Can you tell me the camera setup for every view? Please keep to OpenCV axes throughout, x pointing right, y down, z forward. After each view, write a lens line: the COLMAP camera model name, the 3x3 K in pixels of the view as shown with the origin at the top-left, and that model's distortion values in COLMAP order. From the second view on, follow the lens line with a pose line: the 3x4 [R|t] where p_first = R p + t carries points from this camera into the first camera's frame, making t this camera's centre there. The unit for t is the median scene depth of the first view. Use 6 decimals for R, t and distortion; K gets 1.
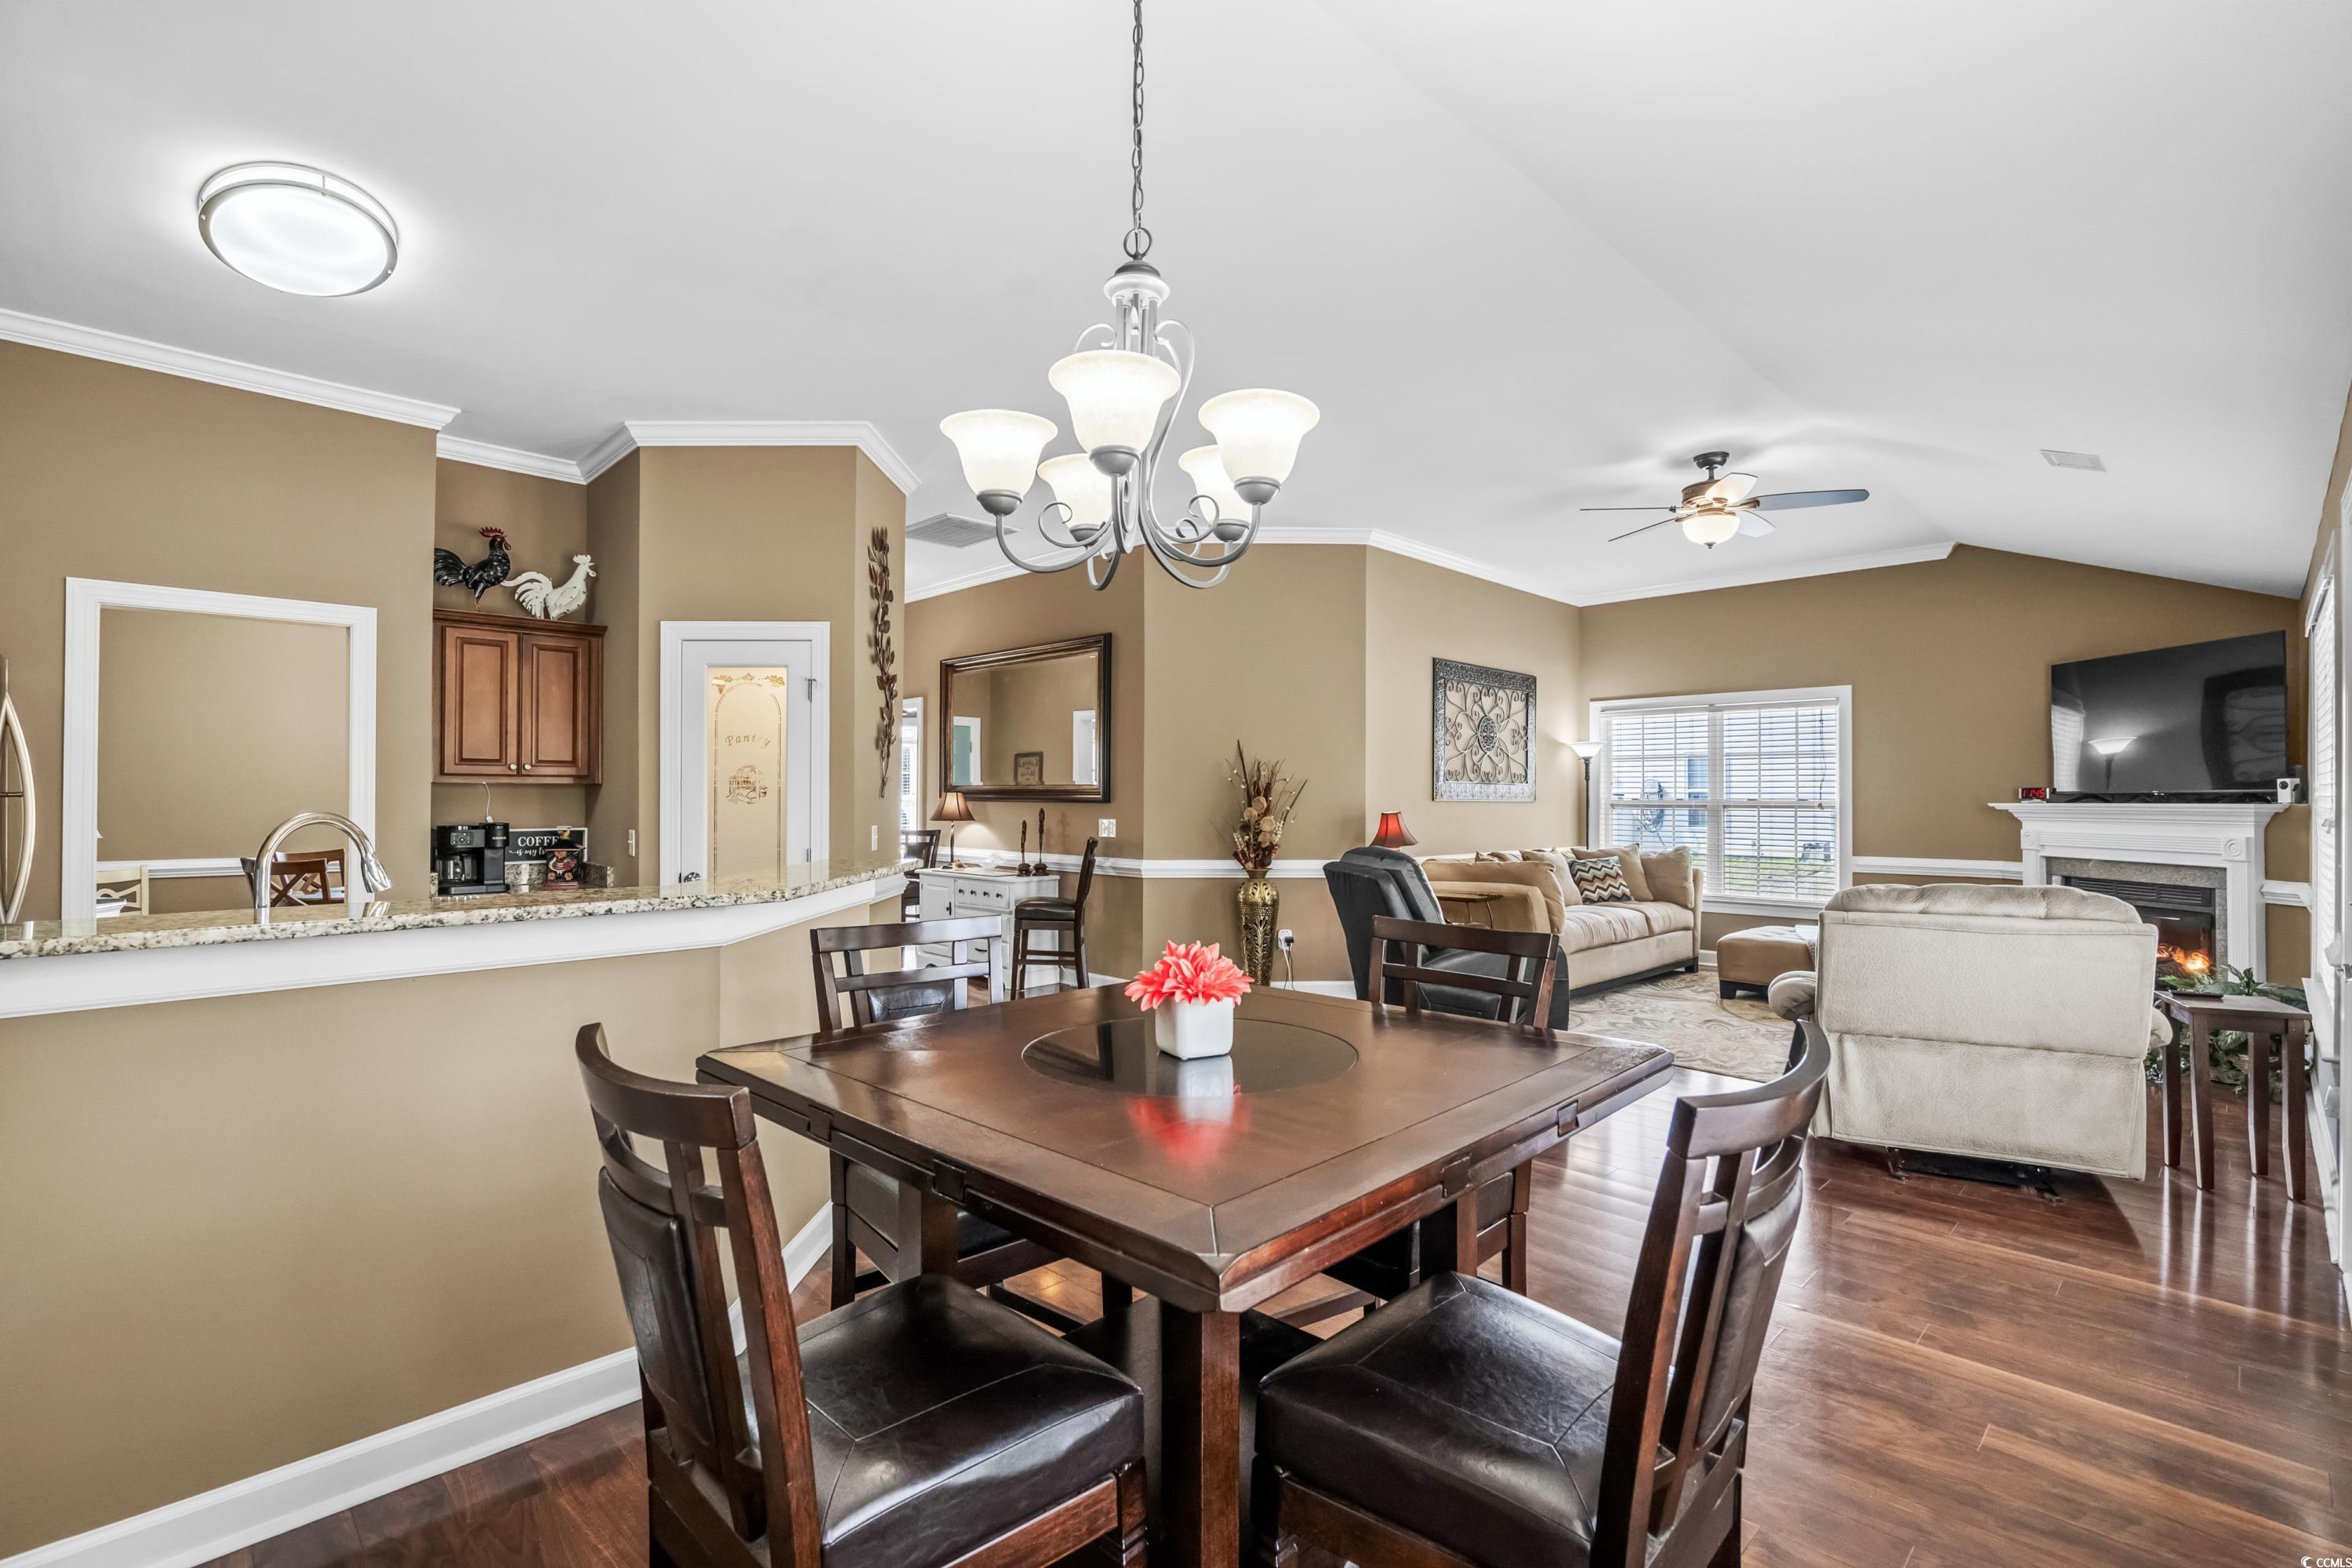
lens RADIAL K [[1071.9, 0, 1176.0], [0, 1071.9, 785.4], [0, 0, 1]] dist [-0.011232, 0.005849]
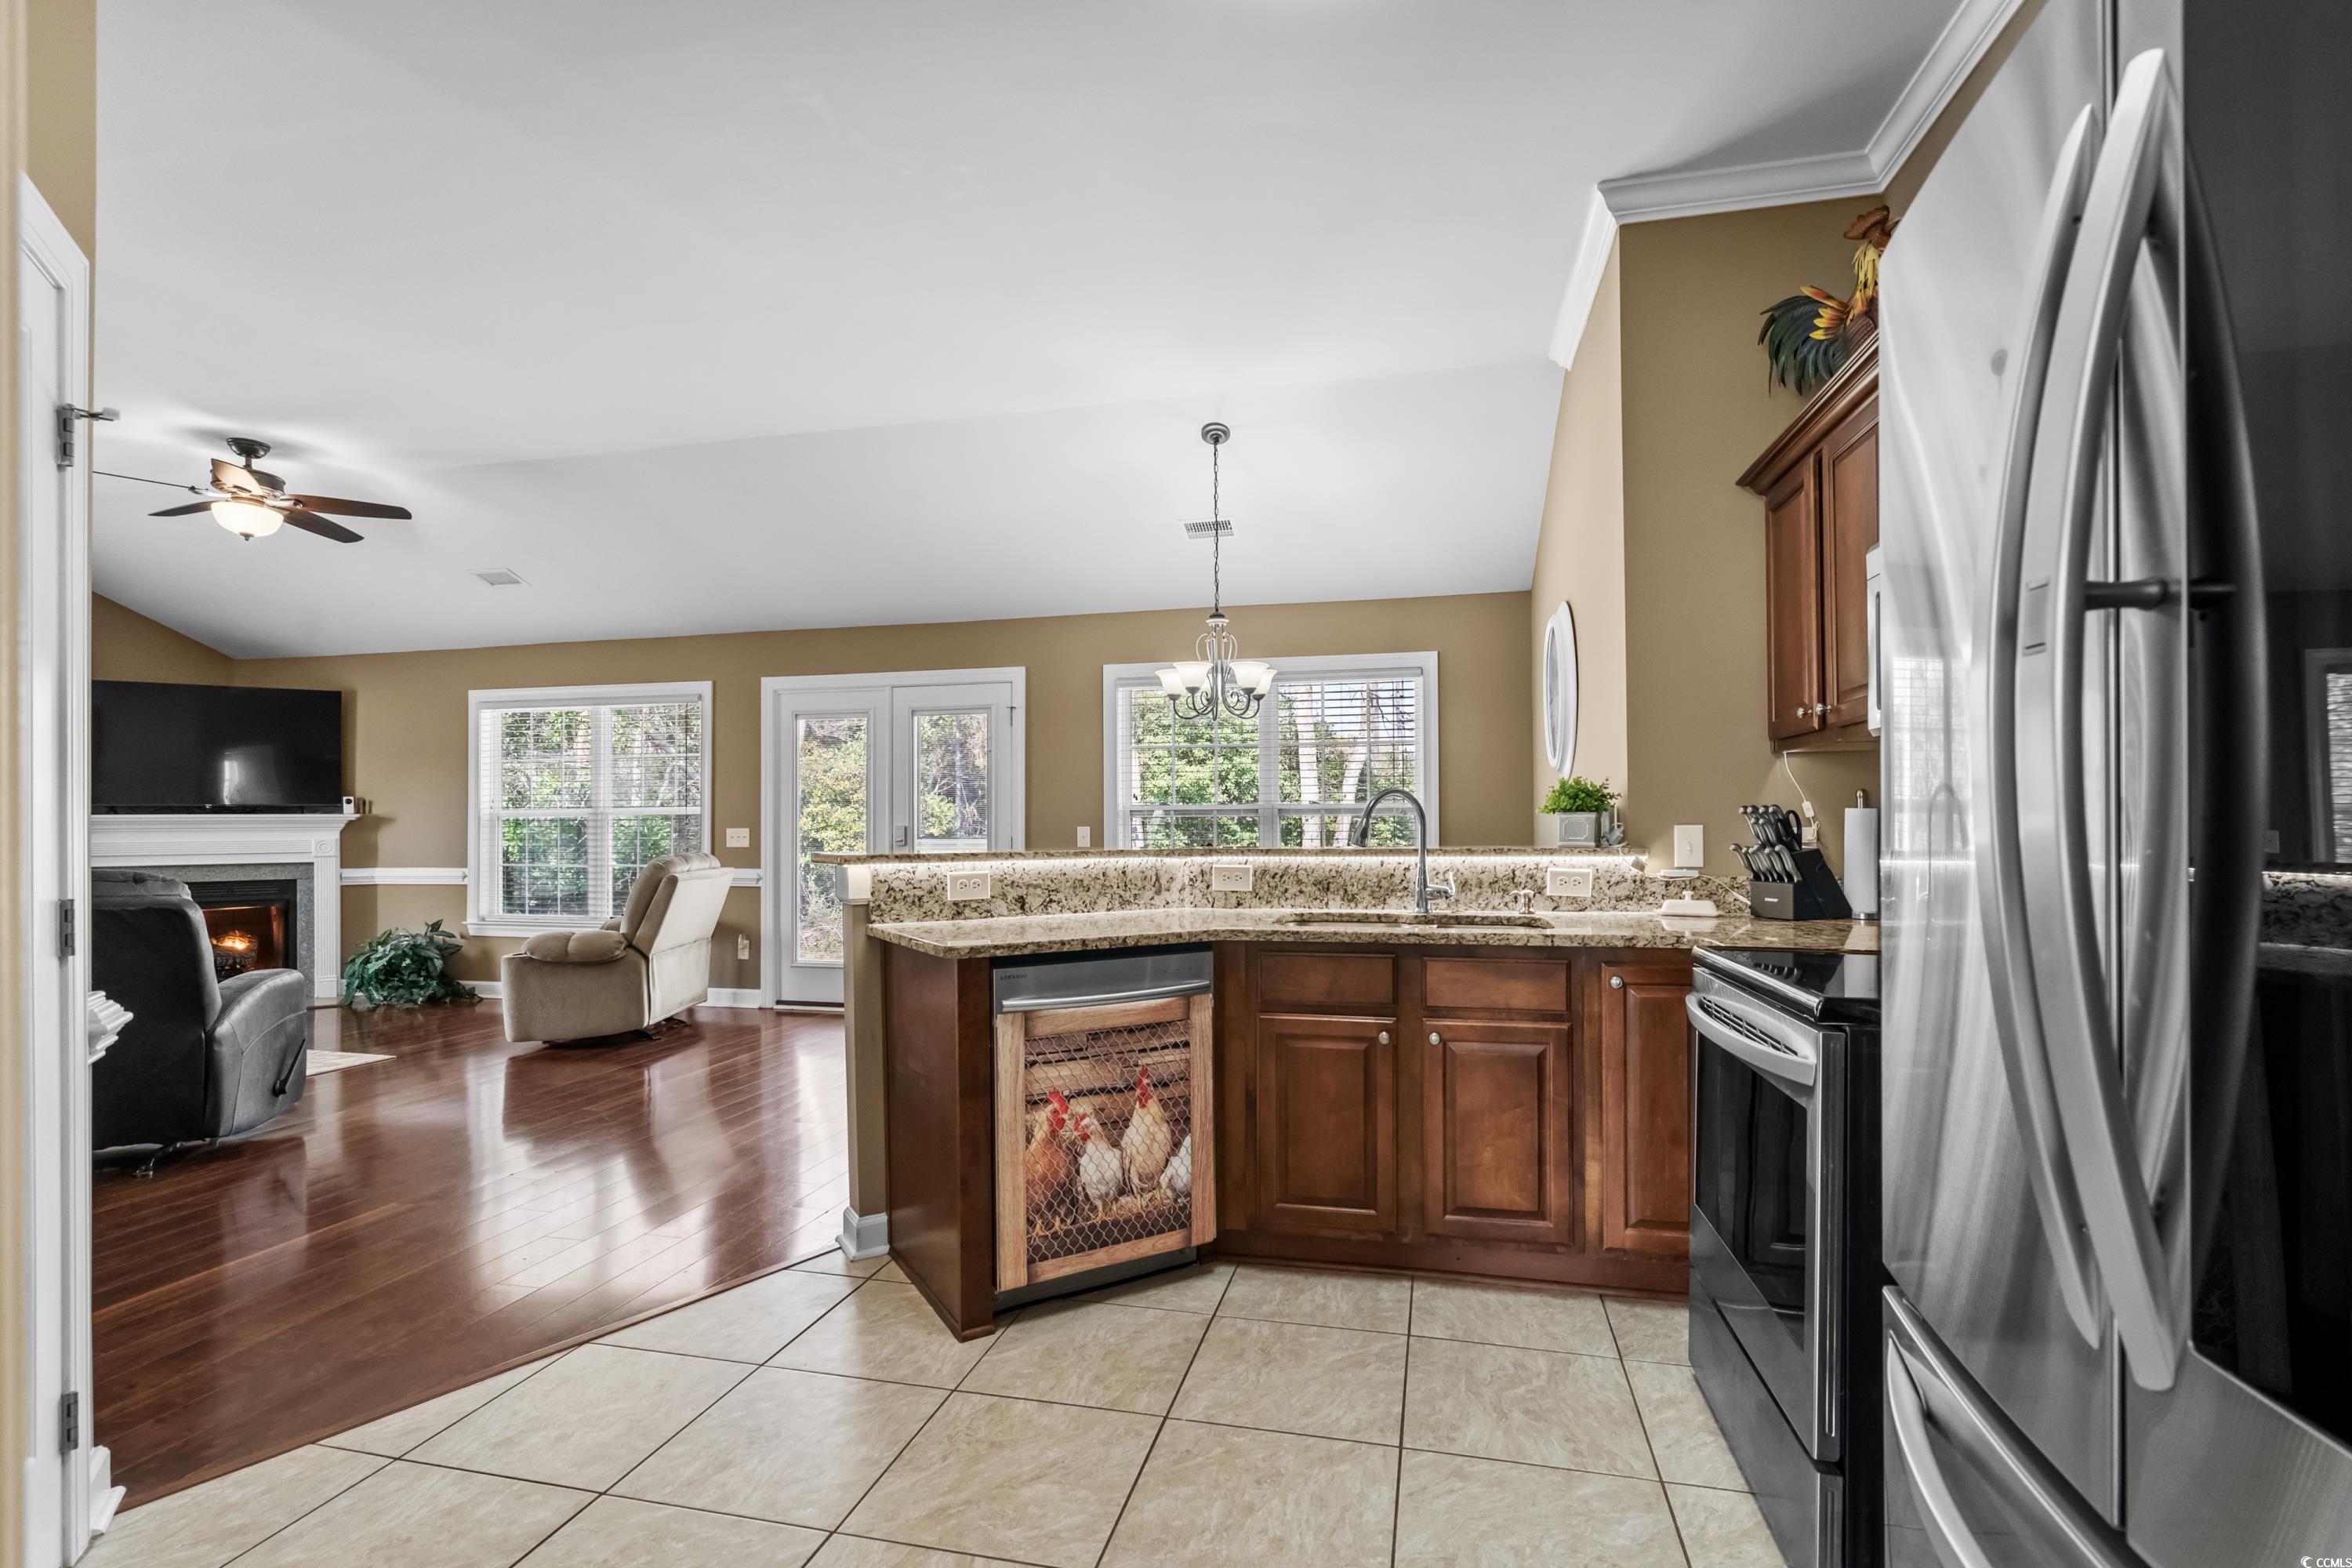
lens RADIAL K [[1071.9, 0, 1195.5], [0, 1071.9, 823.8], [0, 0, 1]] dist [-0.011232, 0.005849]
pose [[-0.541001, 0.002176, 0.841019, -0.599055], [-0.003229, 0.999984, -0.004664, 0.025555], [-0.841015, -0.005239, -0.540986, 0.640404]]
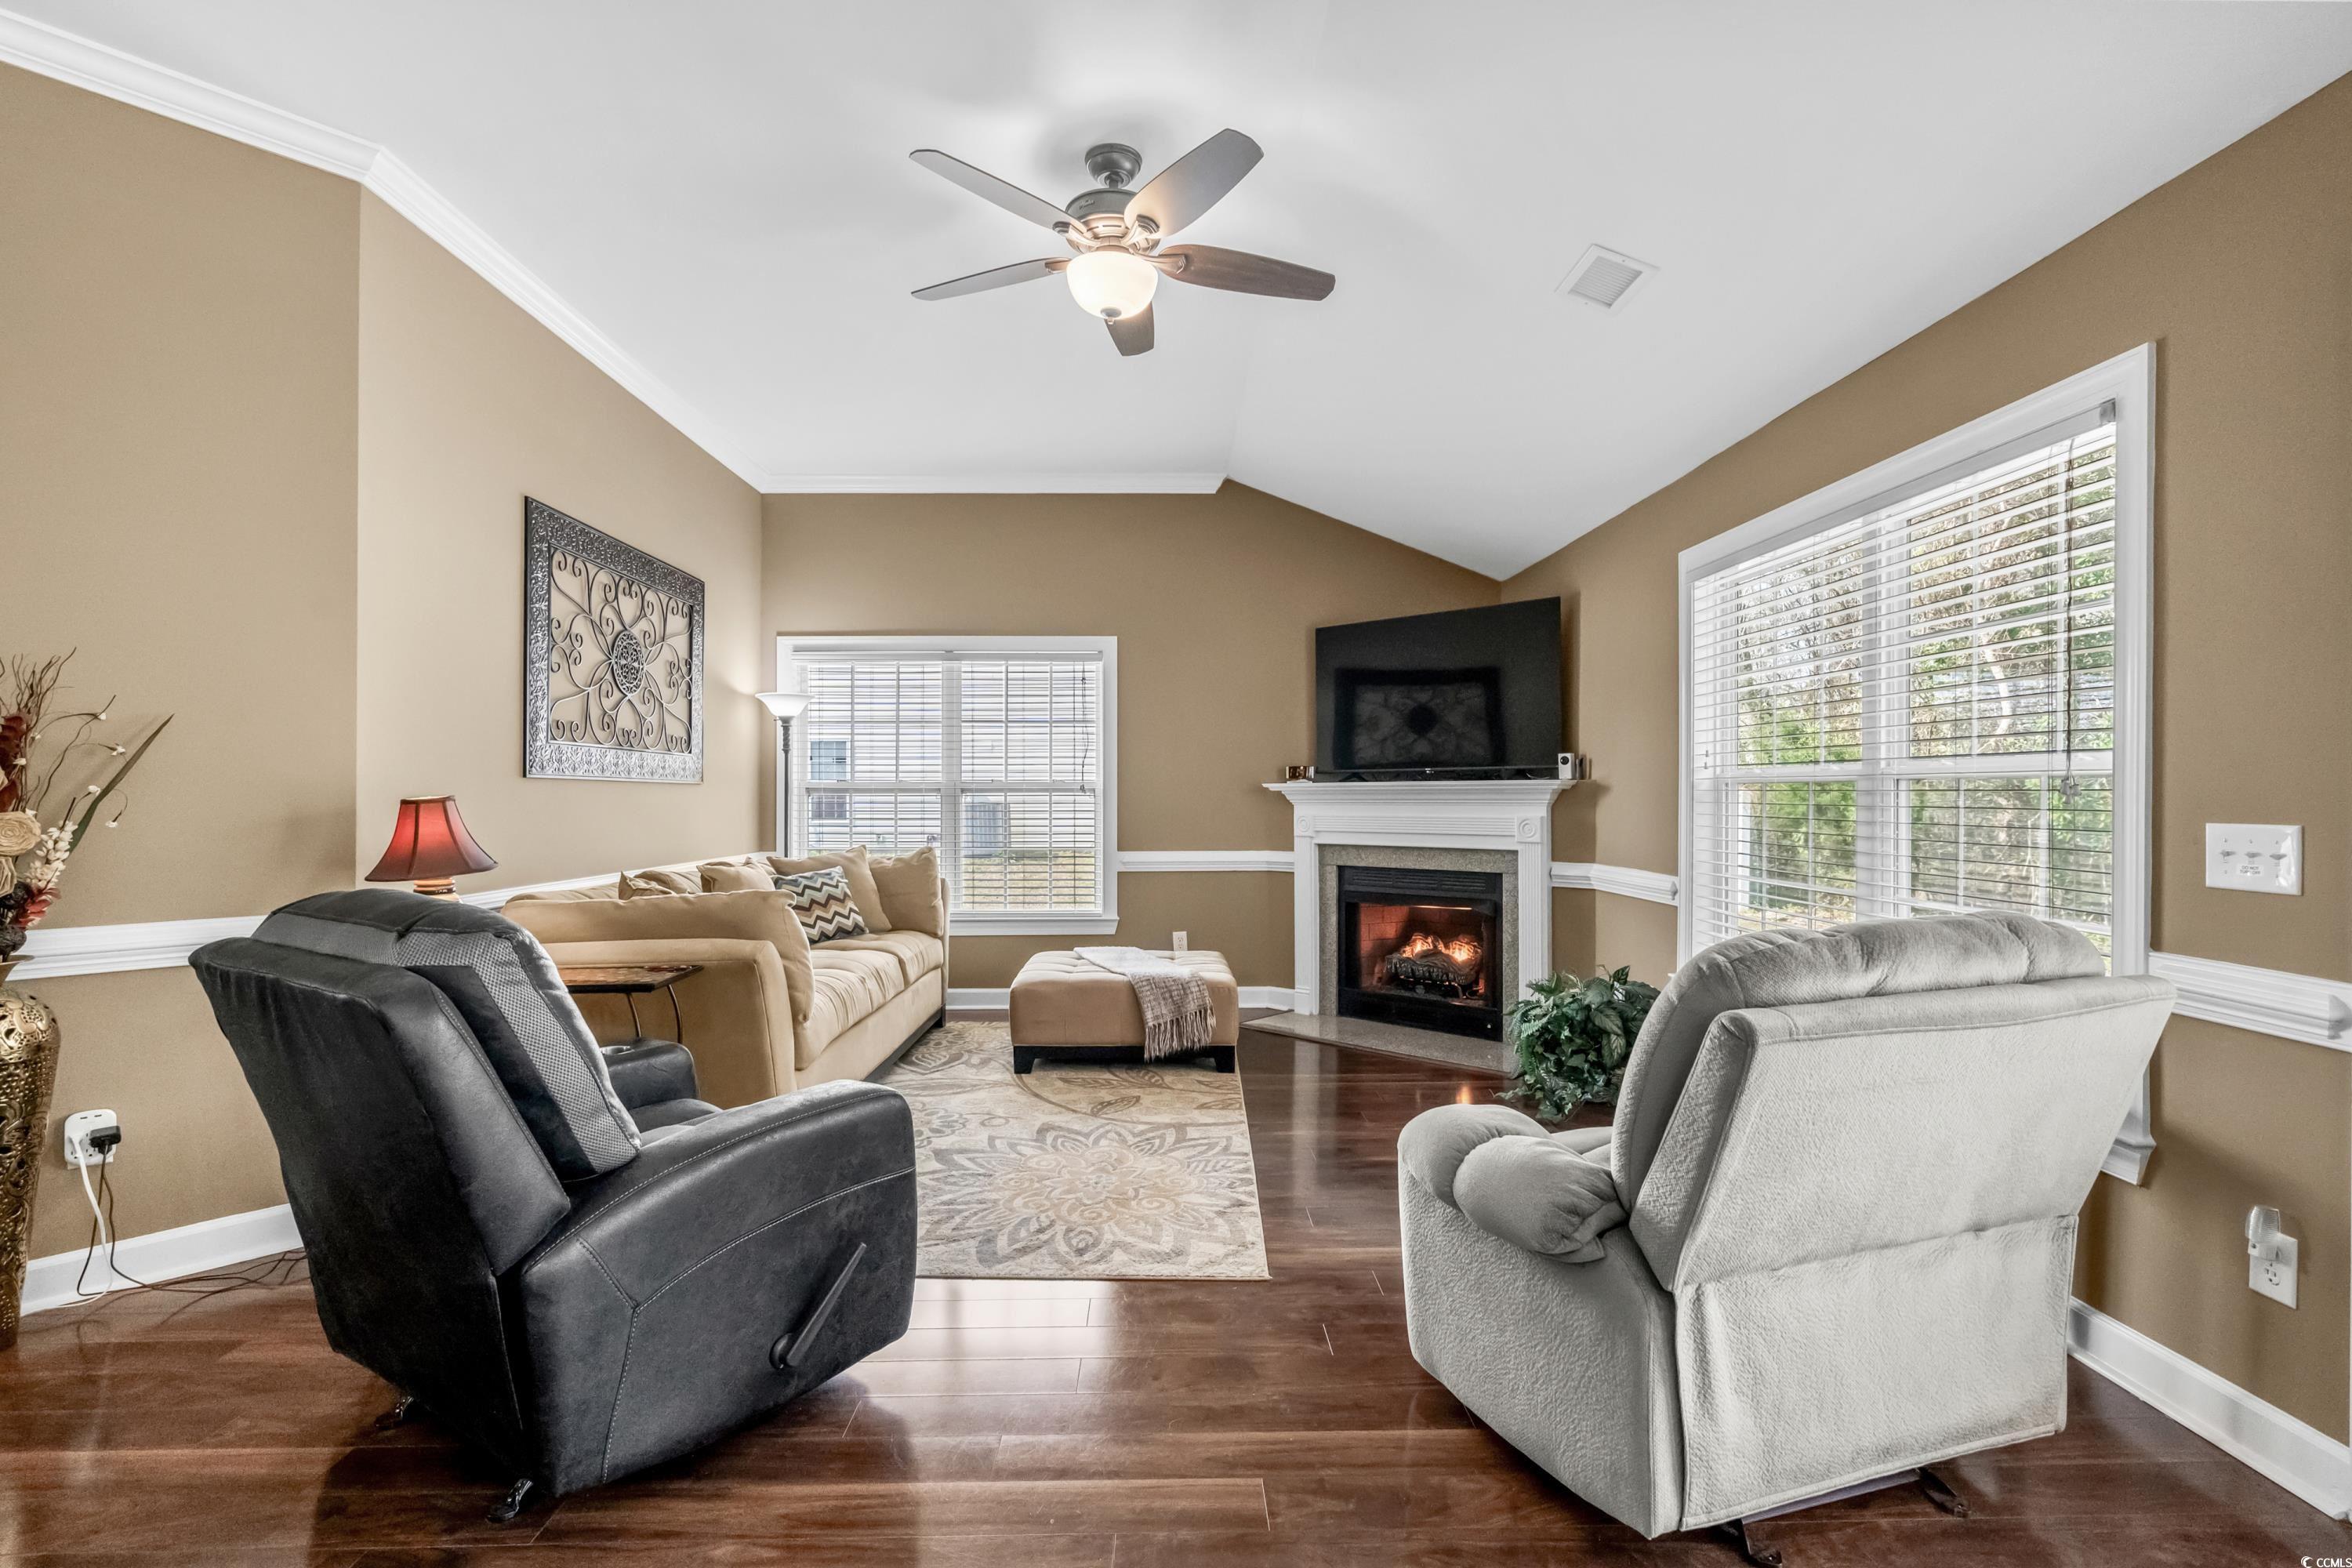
lens RADIAL K [[1071.9, 0, 1182.4], [0, 1071.9, 792.1], [0, 0, 1]] dist [-0.011232, 0.005849]
pose [[0.682337, -0.001847, 0.731035, 0.091076], [-0.005510, 0.999955, 0.007670, 0.017424], [-0.731017, -0.009262, 0.682297, 0.469743]]
